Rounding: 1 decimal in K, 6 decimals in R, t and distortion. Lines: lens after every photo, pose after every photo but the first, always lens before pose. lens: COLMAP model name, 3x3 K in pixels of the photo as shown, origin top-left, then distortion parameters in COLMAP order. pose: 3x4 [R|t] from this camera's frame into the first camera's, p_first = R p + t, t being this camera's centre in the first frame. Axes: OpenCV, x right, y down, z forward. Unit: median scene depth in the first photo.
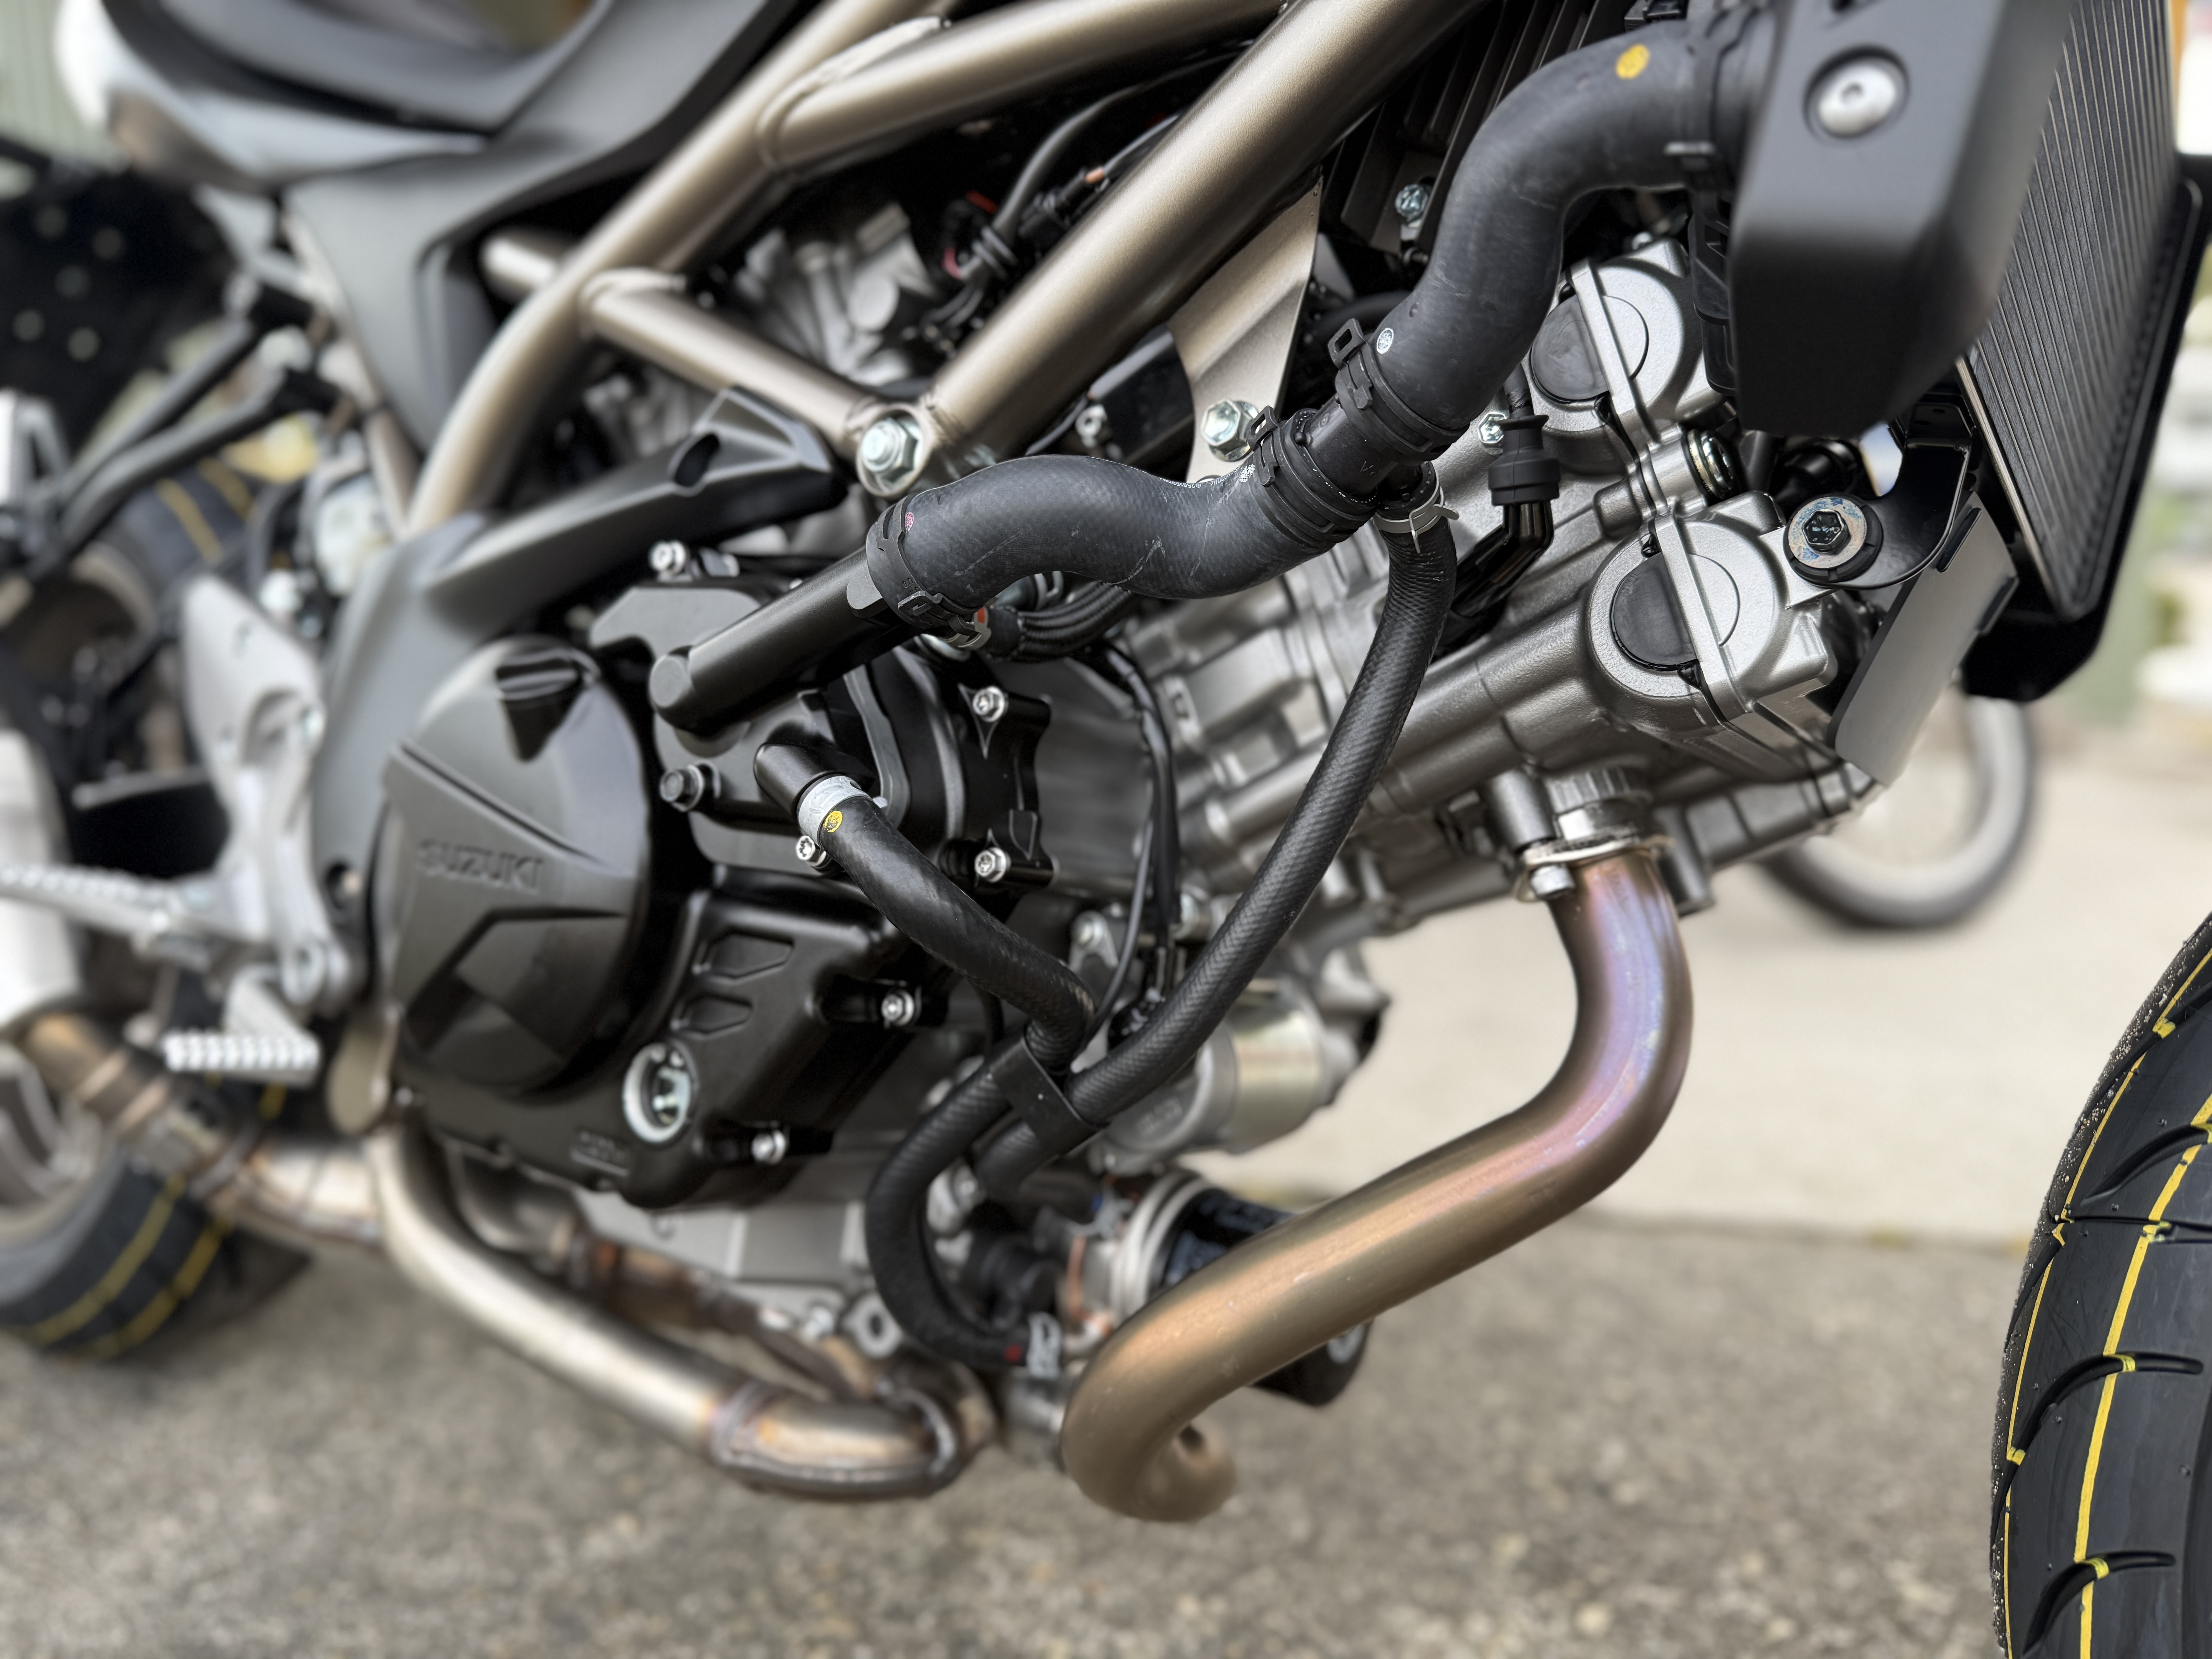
lens RADIAL K [[1579.2, 0, 1116.4], [0, 1579.2, 841.9], [0, 0, 1]] dist [0.025932, -0.036845]
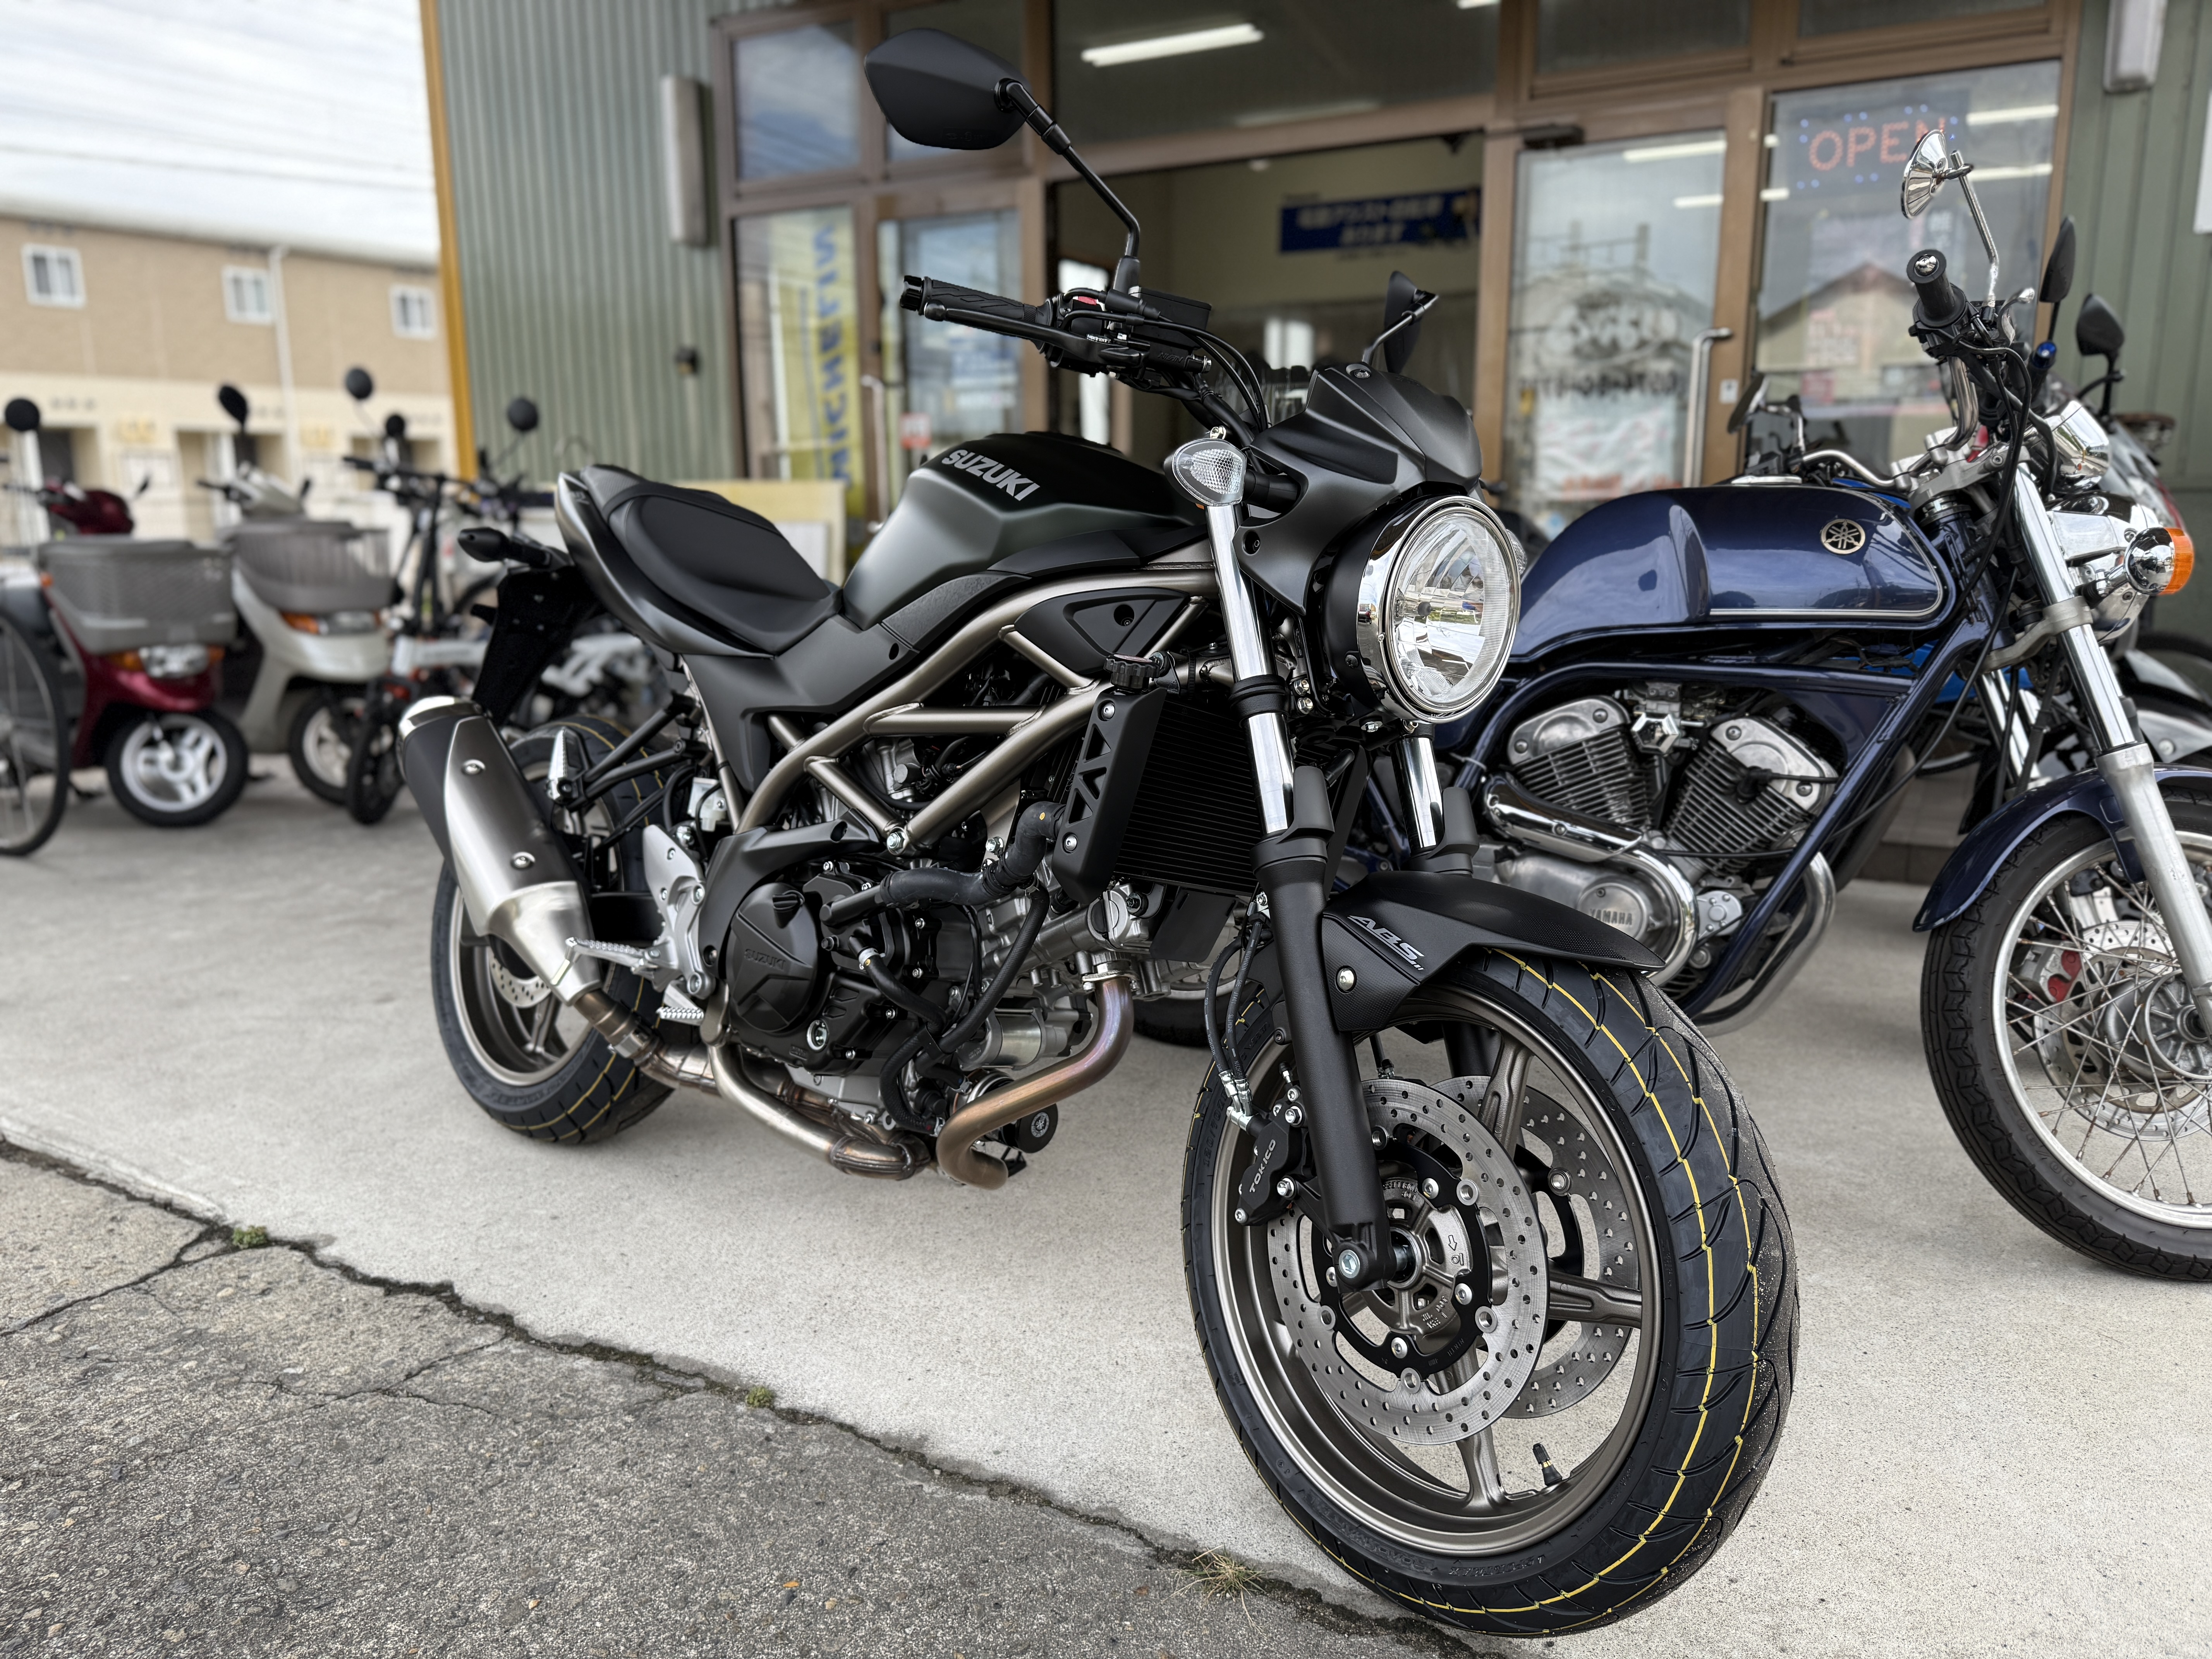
lens RADIAL K [[1576.0, 0, 1106.0], [0, 1576.0, 829.5], [0, 0, 1]] dist [0.017631, -0.024687]
pose [[0.993661, 0.046985, -0.102130, 0.565982], [-0.045662, 0.998840, 0.015260, -0.314996], [0.102729, -0.010500, 0.994654, -2.000301]]
